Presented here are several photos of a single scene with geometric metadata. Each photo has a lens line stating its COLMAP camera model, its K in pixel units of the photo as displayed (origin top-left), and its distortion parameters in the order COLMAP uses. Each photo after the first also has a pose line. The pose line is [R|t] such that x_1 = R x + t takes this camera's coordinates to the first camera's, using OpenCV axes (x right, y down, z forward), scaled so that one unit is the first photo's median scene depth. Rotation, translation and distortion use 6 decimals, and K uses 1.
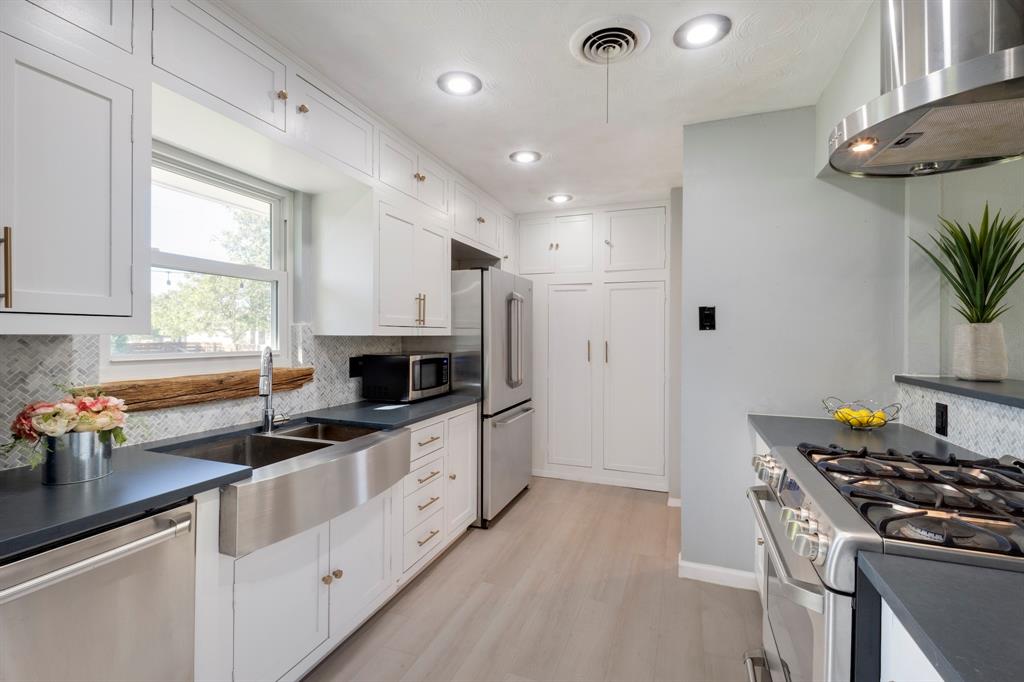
lens RADIAL K [[466.1, 0, 511.0], [0, 466.1, 338.4], [0, 0, 1]] dist [-0.002439, -0.000038]
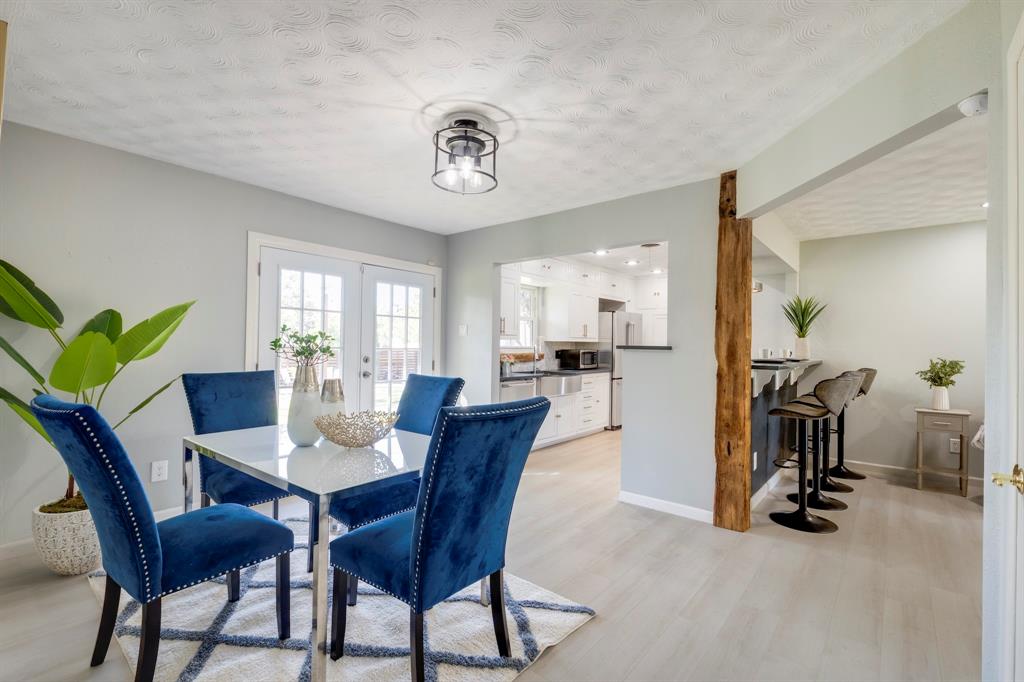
lens RADIAL K [[466.1, 0, 512.2], [0, 466.1, 343.9], [0, 0, 1]] dist [-0.002439, -0.000038]
pose [[0.947452, 0.007822, -0.319801, 0.207087], [-0.012222, 0.999856, -0.011753, 0.036349], [0.319663, 0.015044, 0.947412, -1.317680]]
